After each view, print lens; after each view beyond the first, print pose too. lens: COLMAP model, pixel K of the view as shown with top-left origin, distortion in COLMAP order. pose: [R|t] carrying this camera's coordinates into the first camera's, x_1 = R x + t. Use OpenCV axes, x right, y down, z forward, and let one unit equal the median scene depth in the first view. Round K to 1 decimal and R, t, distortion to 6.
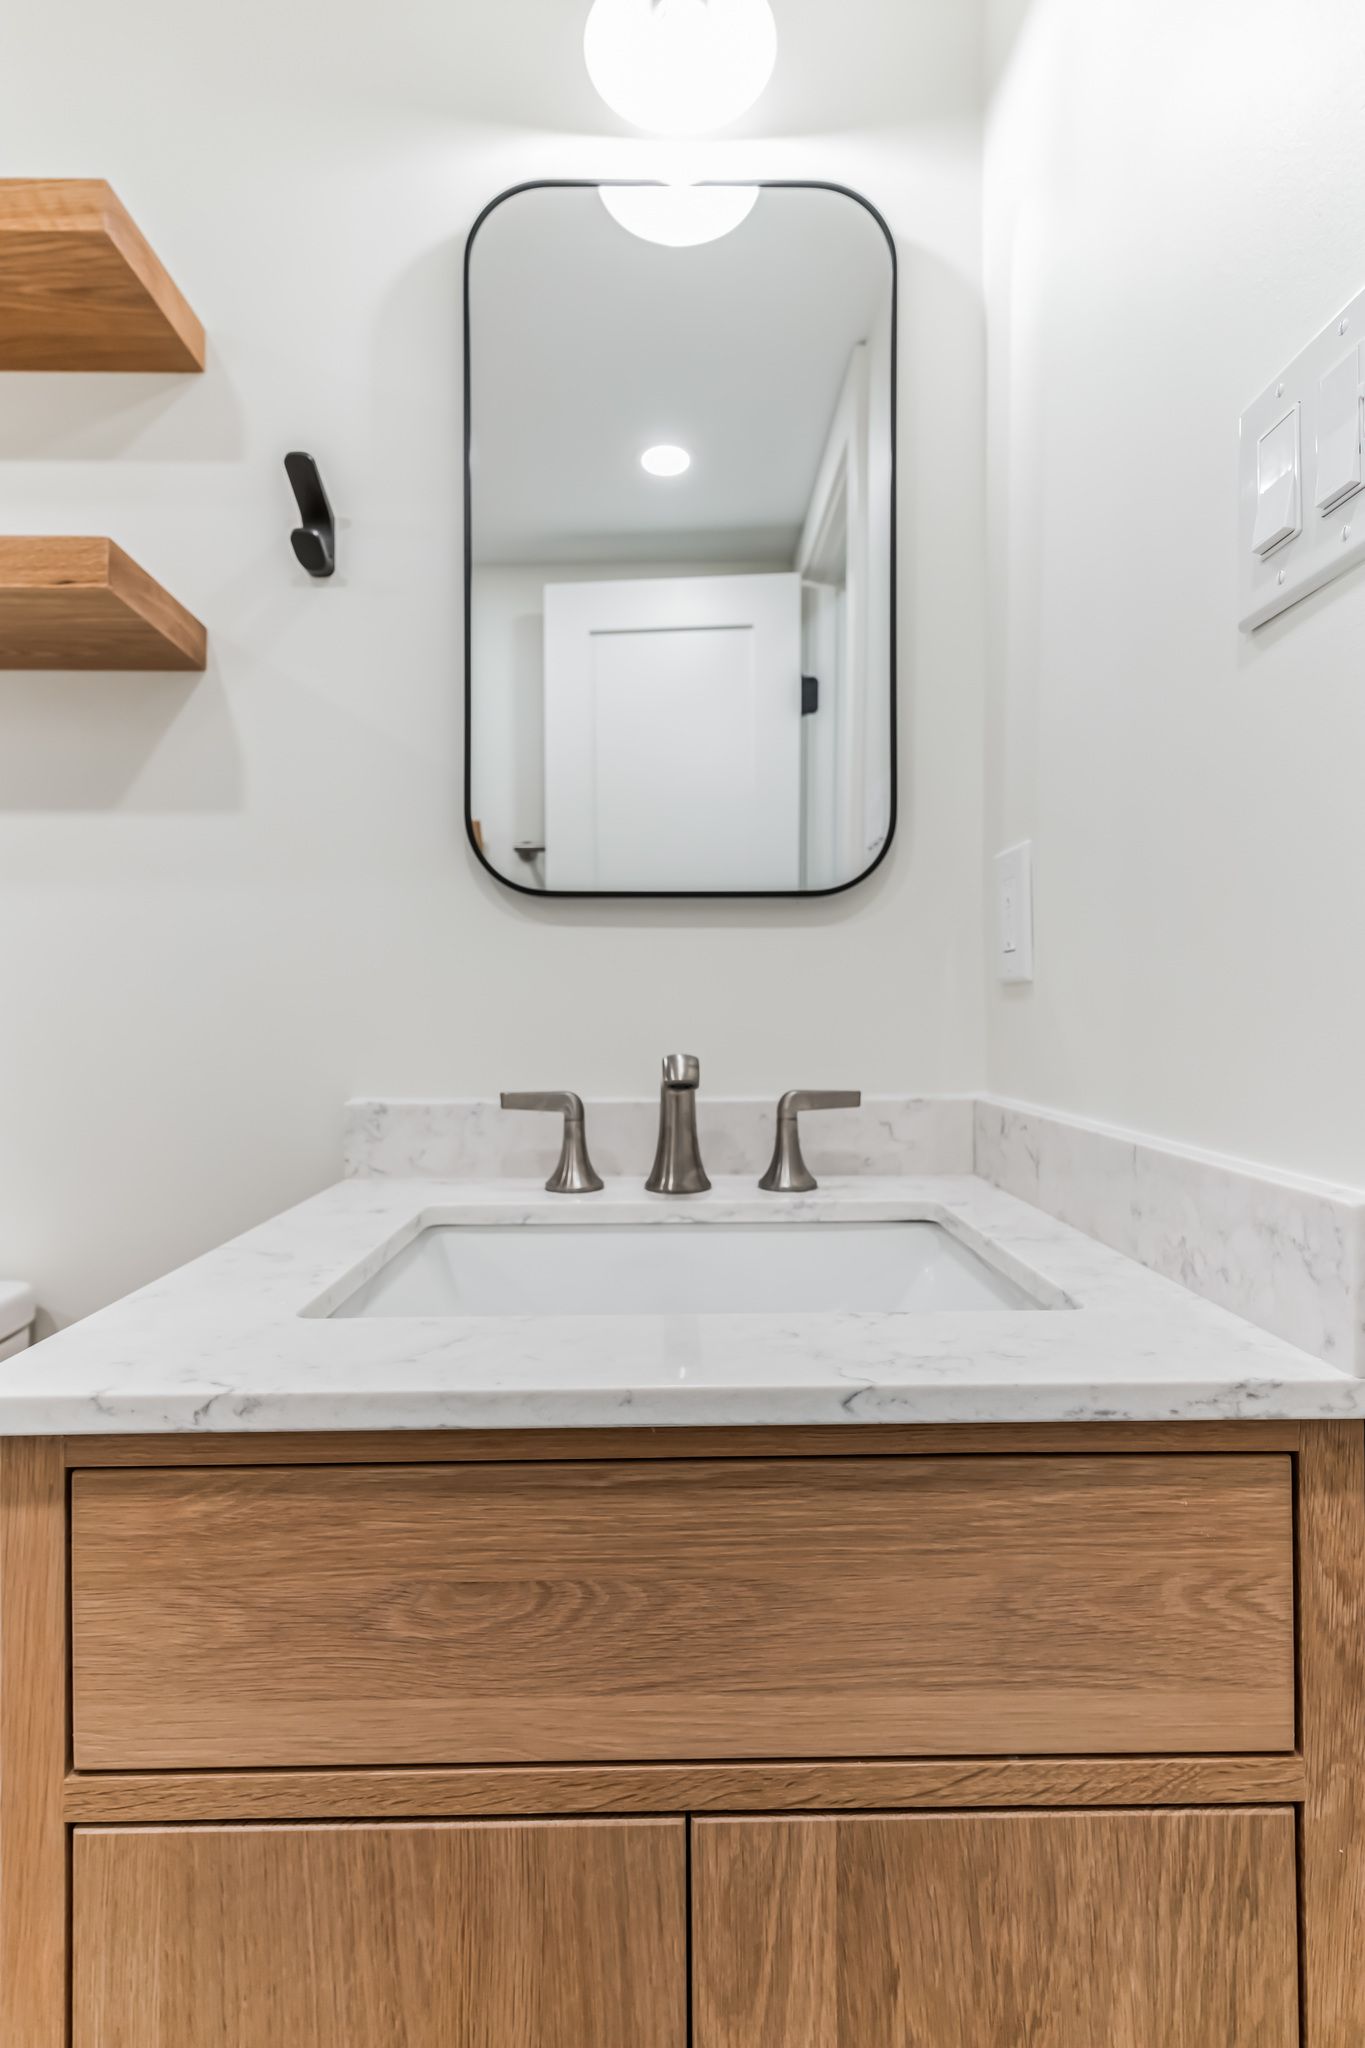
lens RADIAL K [[979.4, 0, 685.1], [0, 979.4, 1001.9], [0, 0, 1]] dist [0.002387, -0.000179]
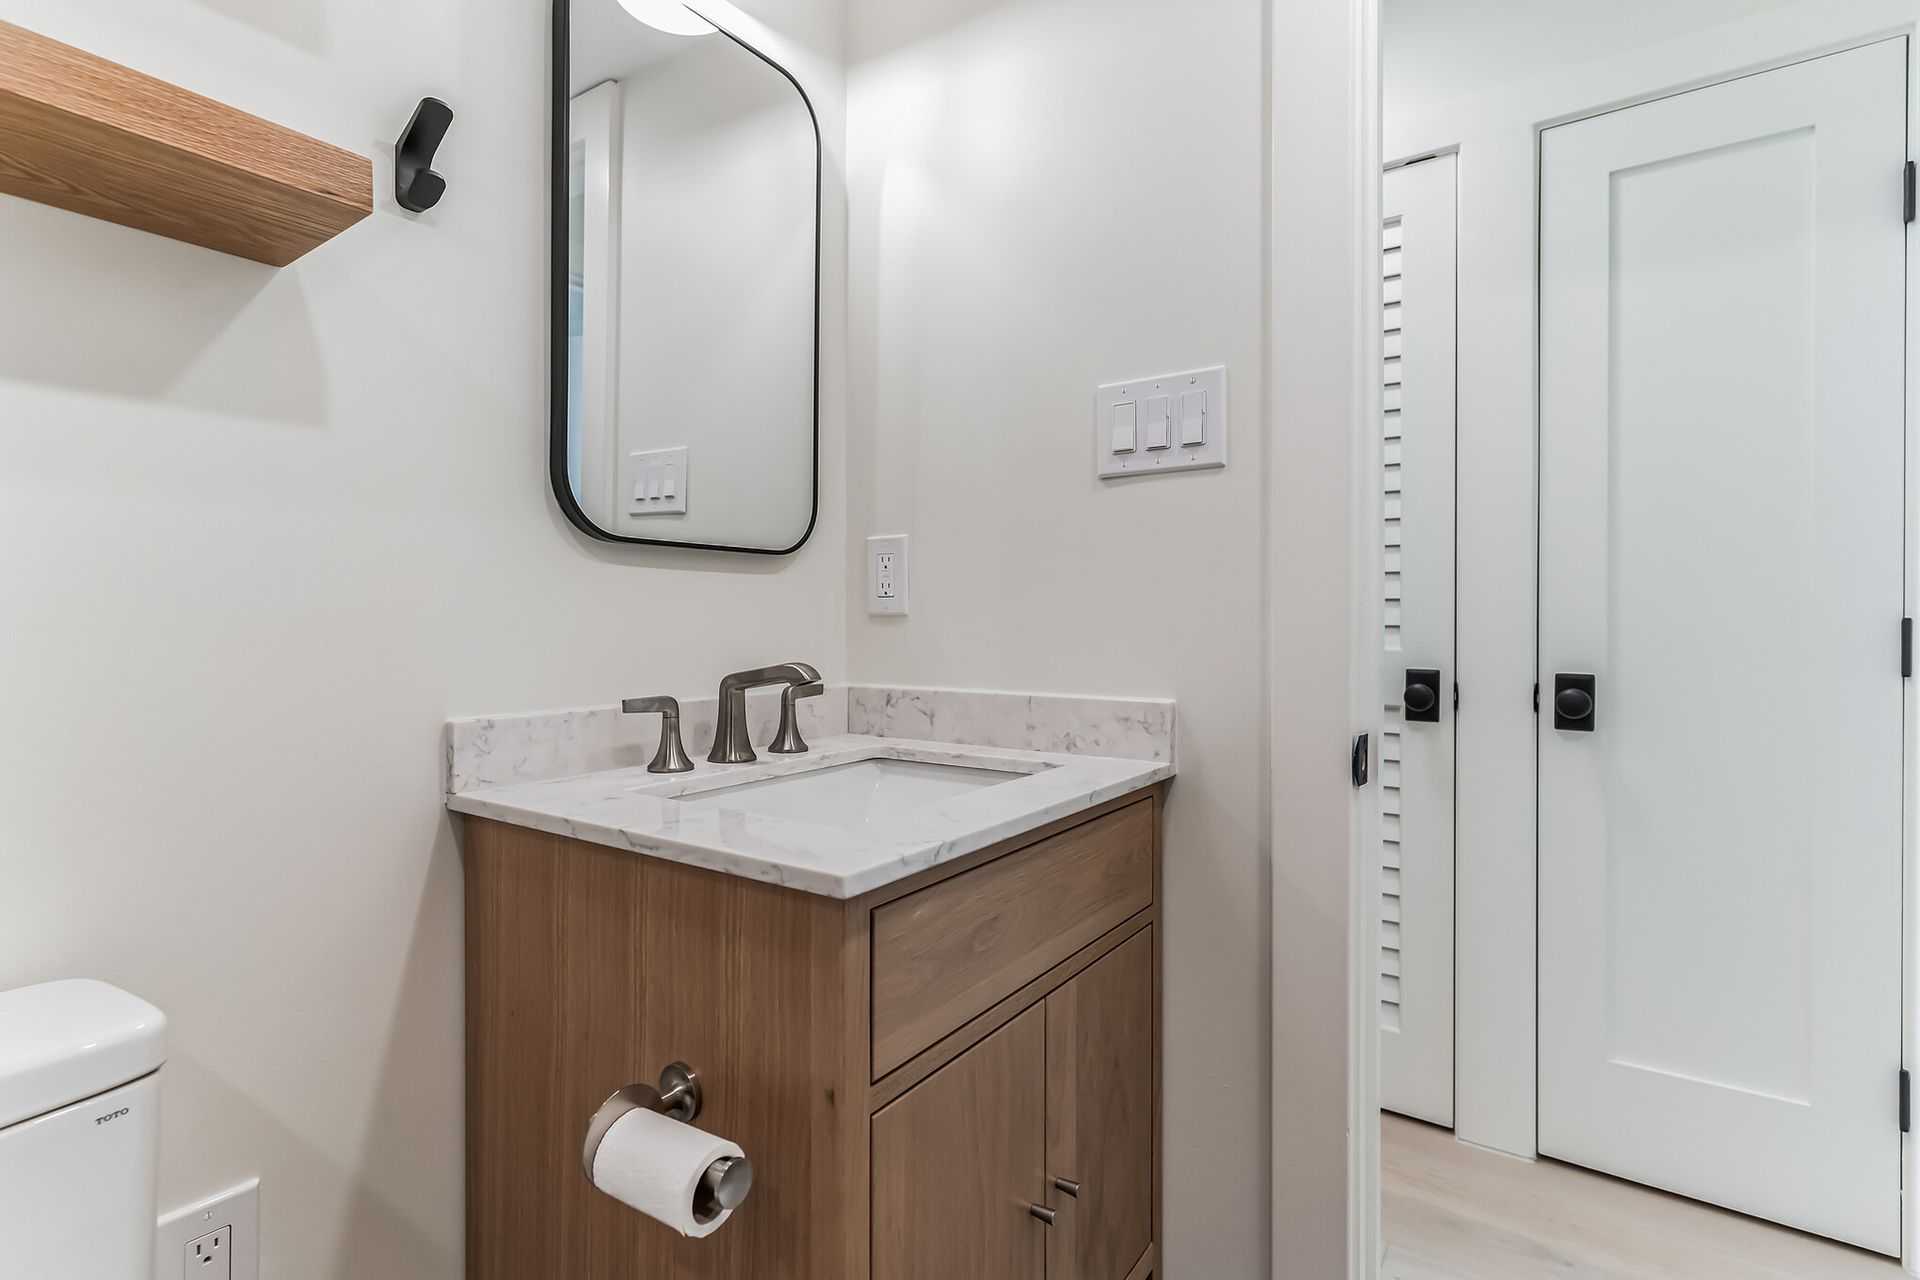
lens RADIAL K [[918.2, 0, 960.3], [0, 918.2, 619.1], [0, 0, 1]] dist [0.002387, -0.000179]
pose [[0.580566, 0.004814, 0.814199, -1.515584], [-0.010998, 0.999938, 0.001931, -0.029319], [-0.814139, -0.010076, 0.580583, -0.042824]]
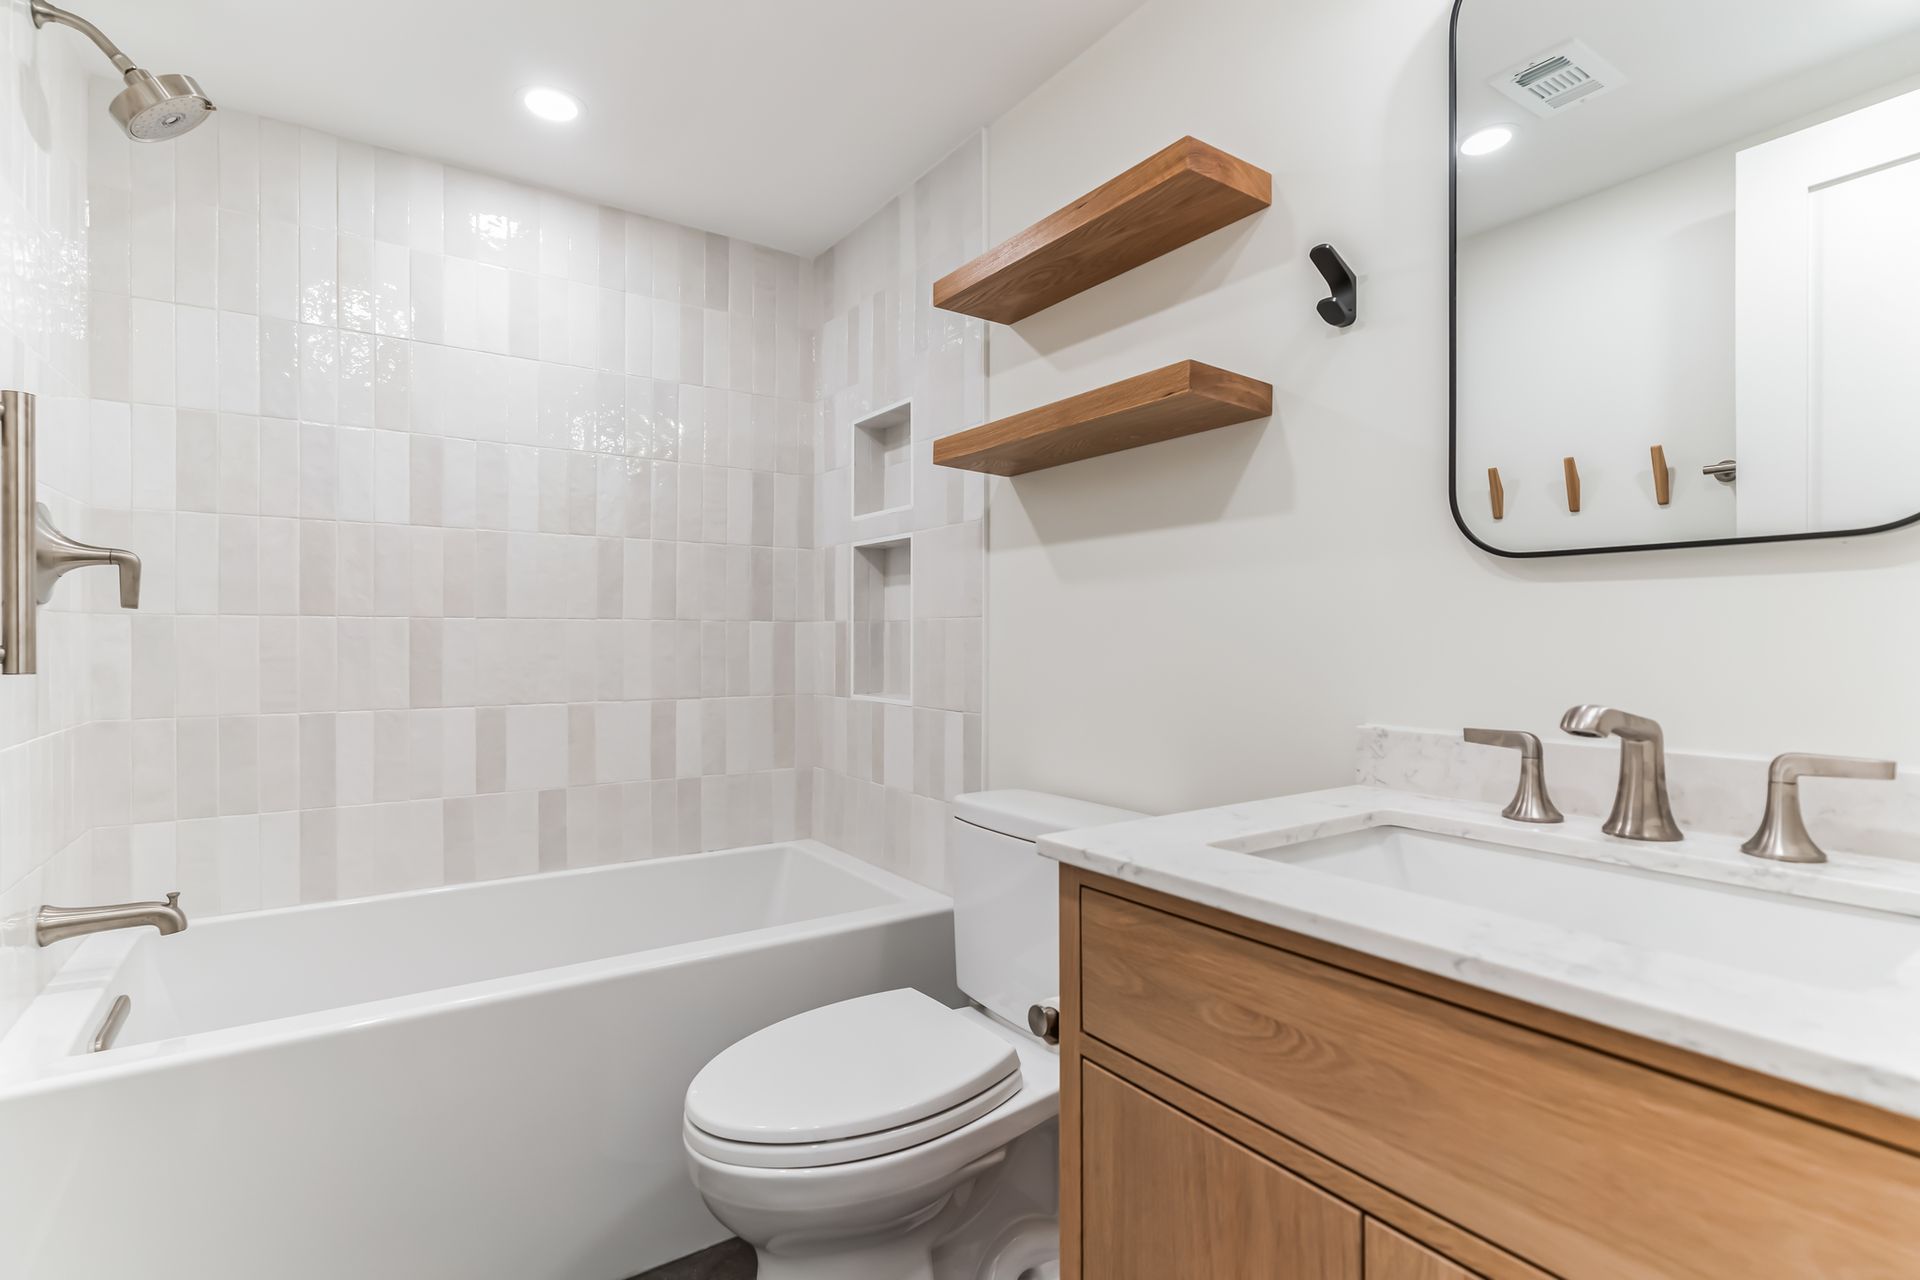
lens RADIAL K [[918.2, 0, 948.8], [0, 918.2, 640.4], [0, 0, 1]] dist [0.002387, -0.000179]
pose [[0.550244, 0.004734, -0.834990, 0.683304], [0.006311, 0.999932, 0.009828, -0.049523], [0.834980, -0.010677, 0.550177, -0.239530]]
